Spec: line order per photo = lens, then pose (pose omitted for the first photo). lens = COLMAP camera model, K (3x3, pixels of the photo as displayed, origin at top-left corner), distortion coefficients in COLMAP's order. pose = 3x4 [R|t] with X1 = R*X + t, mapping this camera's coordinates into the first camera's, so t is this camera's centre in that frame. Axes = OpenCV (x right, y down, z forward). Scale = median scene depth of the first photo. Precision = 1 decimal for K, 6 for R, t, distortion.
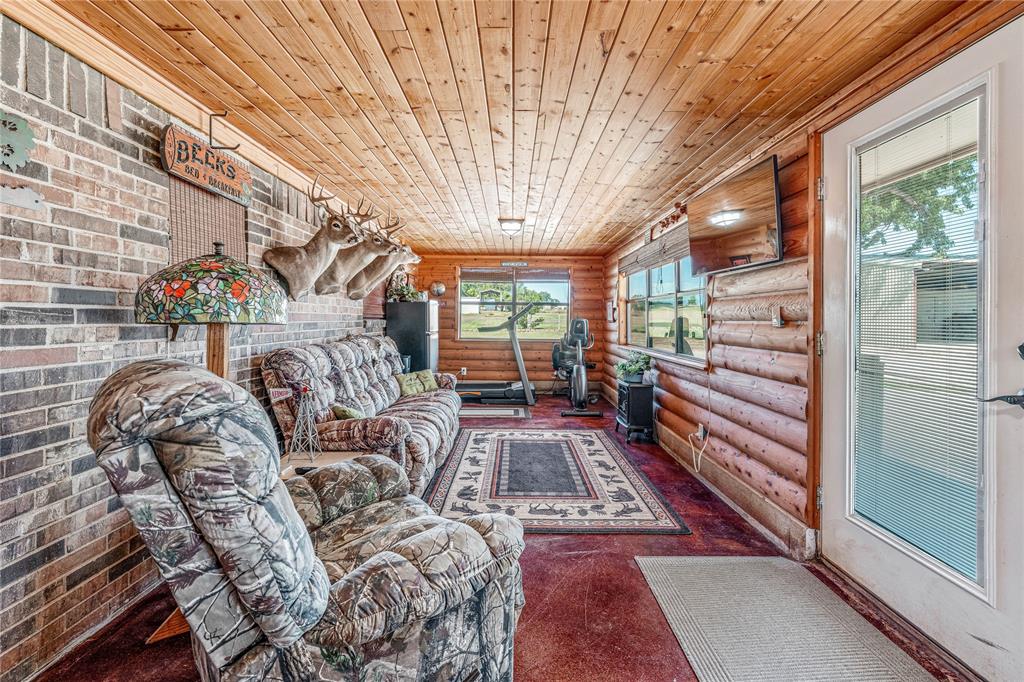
lens RADIAL K [[442.0, 0, 499.5], [0, 442.0, 321.6], [0, 0, 1]] dist [-0.000648, -0.000004]
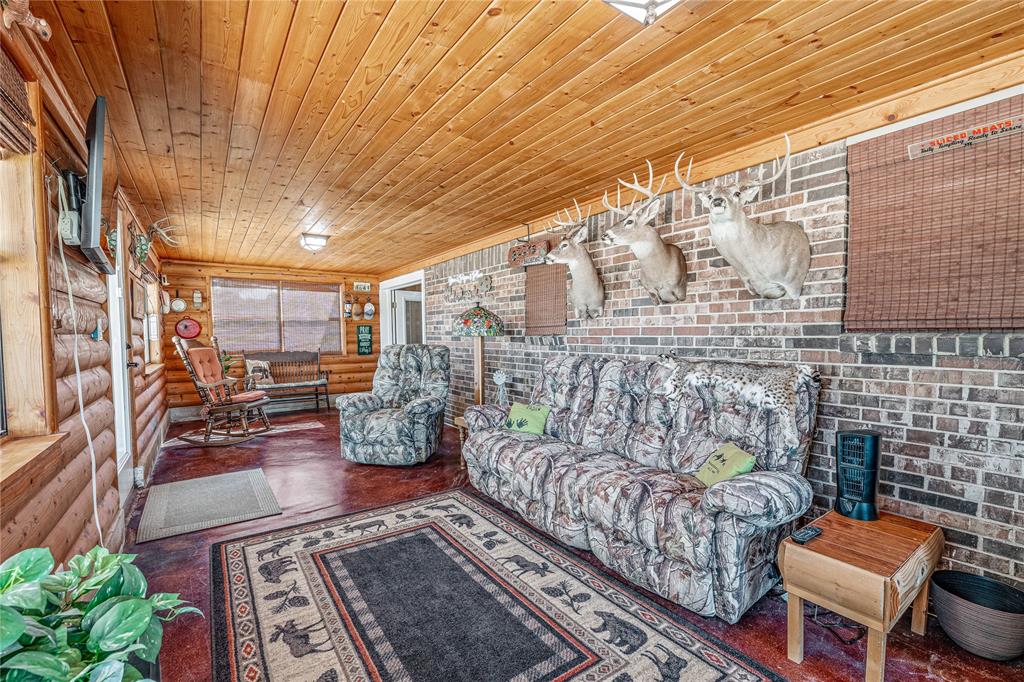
lens RADIAL K [[442.0, 0, 508.1], [0, 442.0, 340.9], [0, 0, 1]] dist [-0.000648, -0.000004]
pose [[-0.805726, 0.007529, -0.592240, 0.424172], [-0.002550, 0.999866, 0.016181, -0.003038], [0.592283, 0.014548, -0.805599, 1.931474]]
